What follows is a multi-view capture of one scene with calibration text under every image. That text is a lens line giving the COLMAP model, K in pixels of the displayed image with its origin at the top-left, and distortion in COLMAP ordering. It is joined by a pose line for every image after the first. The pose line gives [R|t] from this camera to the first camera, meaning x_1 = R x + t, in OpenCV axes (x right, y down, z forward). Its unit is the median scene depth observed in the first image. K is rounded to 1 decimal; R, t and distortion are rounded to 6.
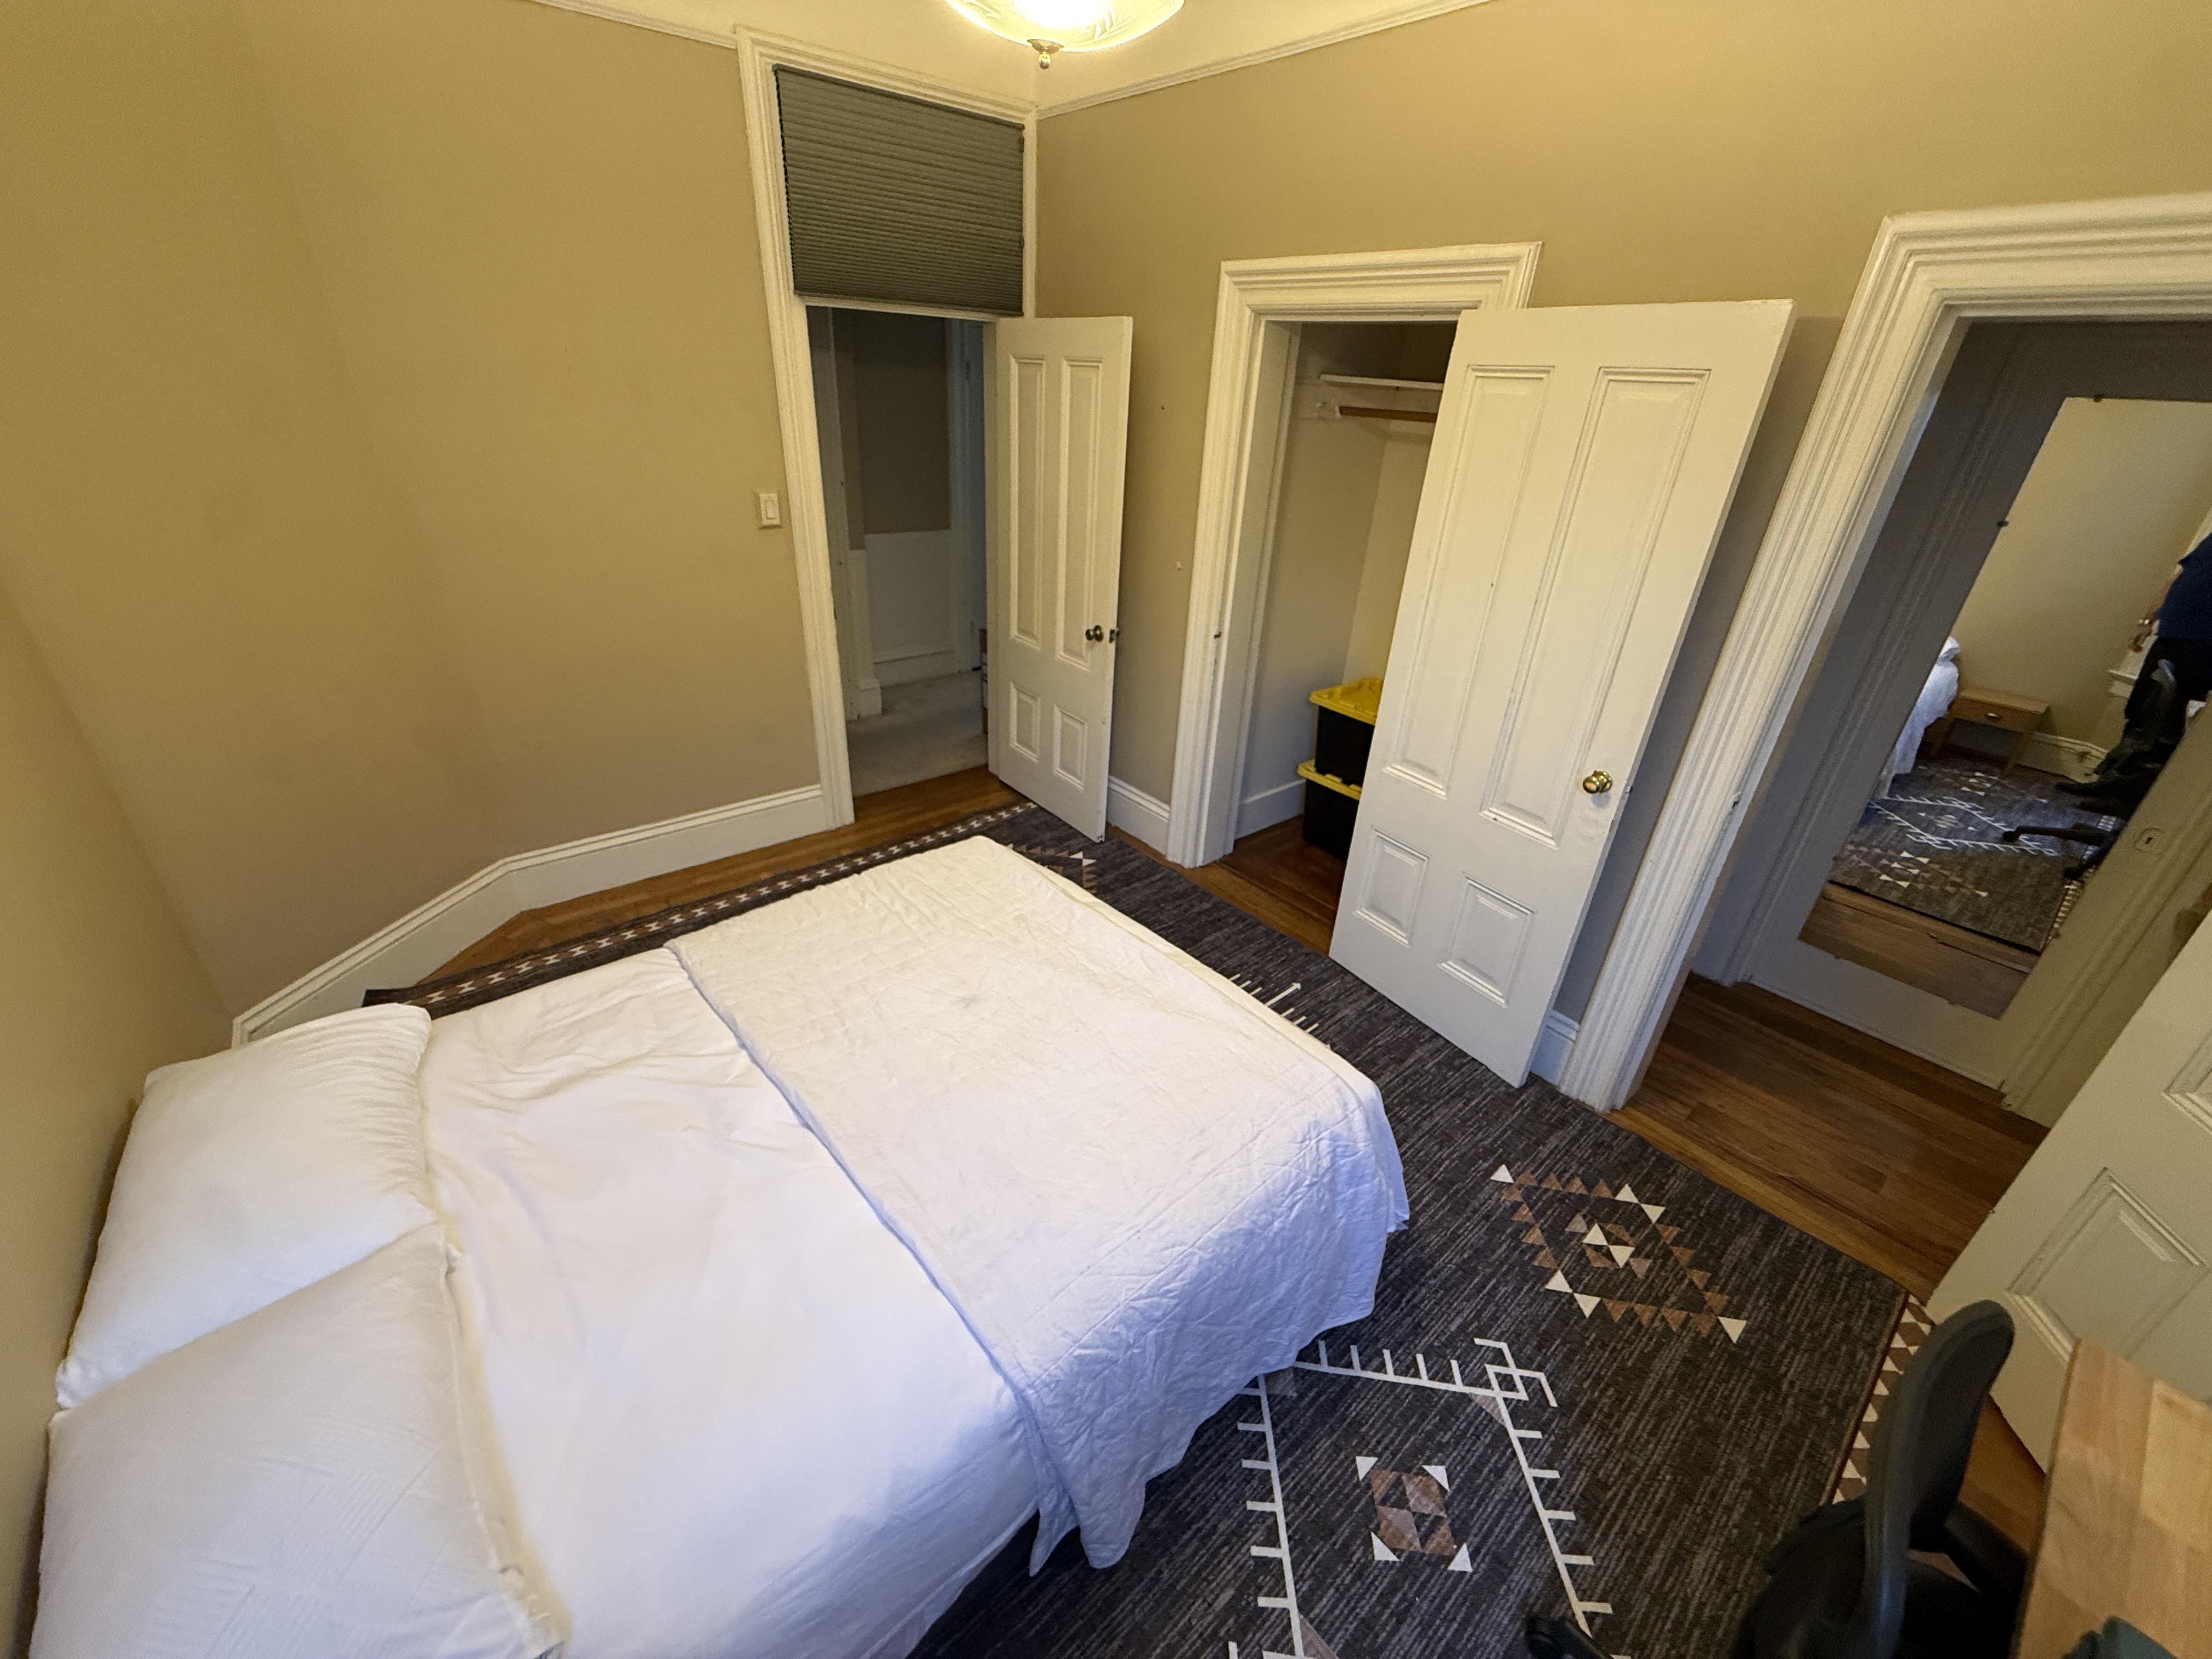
lens RADIAL K [[878.9, 0, 1100.3], [0, 878.9, 829.8], [0, 0, 1]] dist [-0.001073, 0.000297]
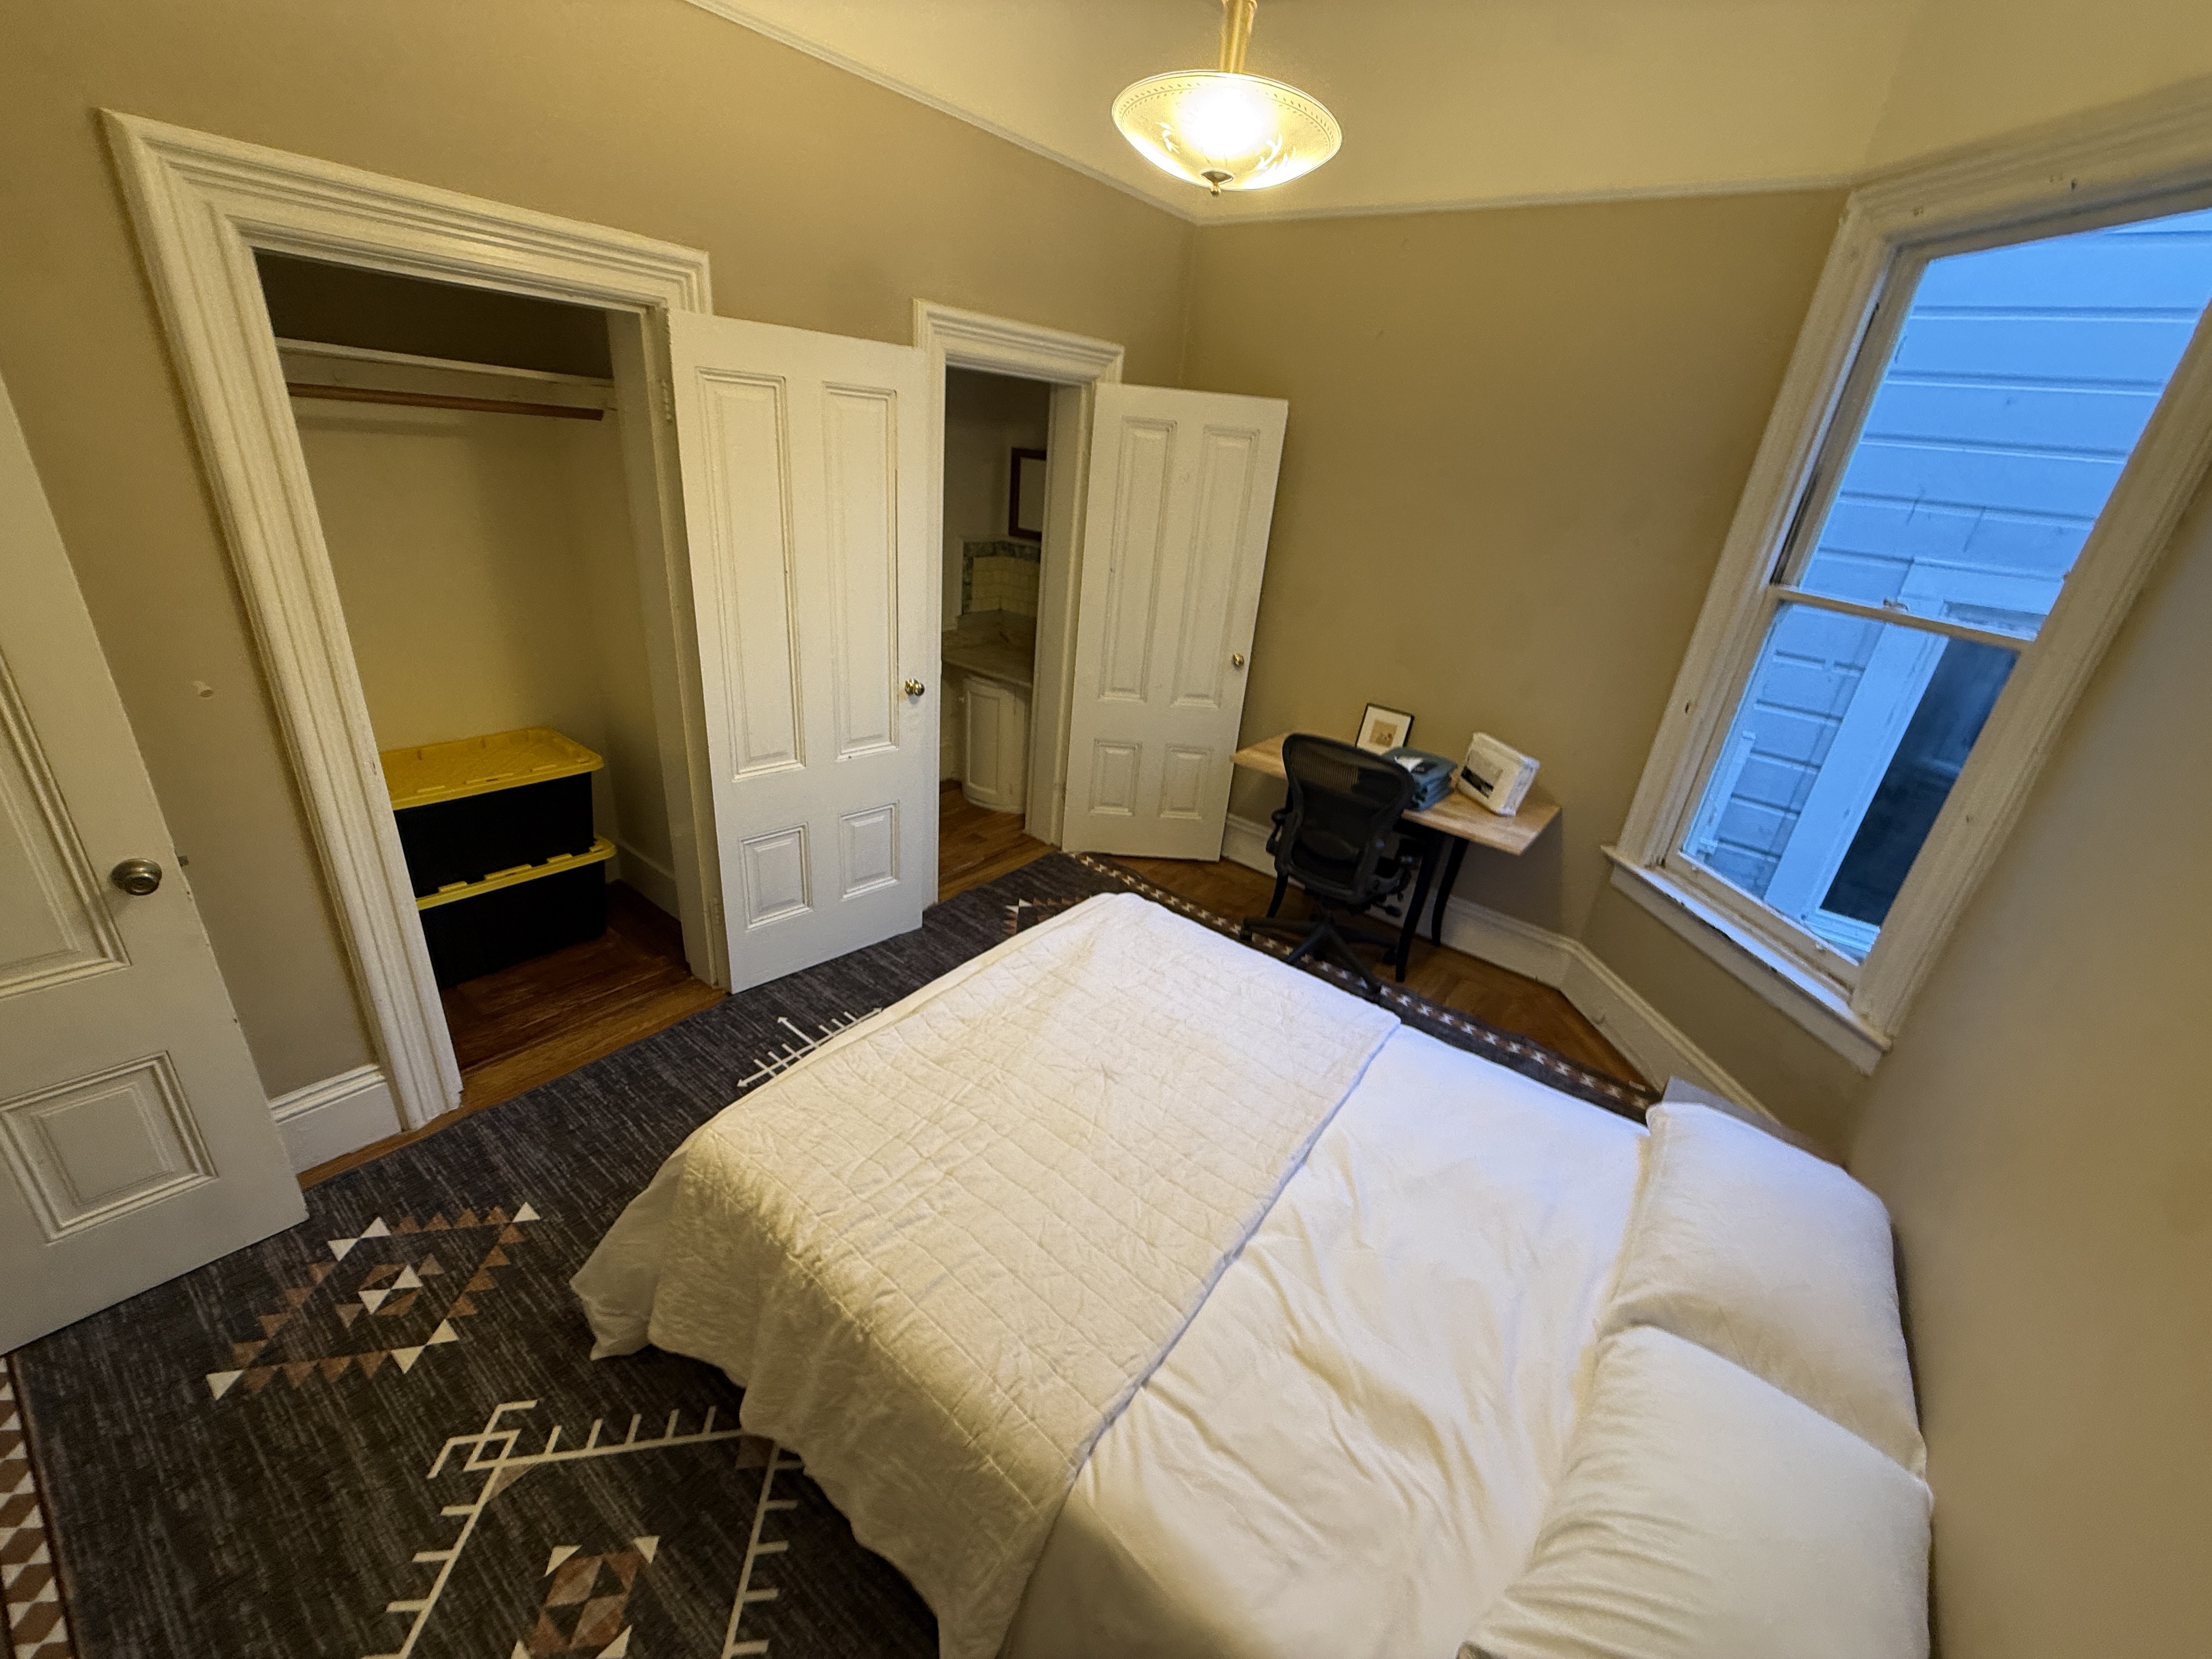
lens RADIAL K [[878.9, 0, 1107.4], [0, 878.9, 825.4], [0, 0, 1]] dist [-0.001073, 0.000297]
pose [[-0.206529, -0.447525, 0.870096, -0.183453], [0.359977, 0.792142, 0.492876, -0.104576], [-0.909814, 0.415008, -0.002502, 0.188911]]
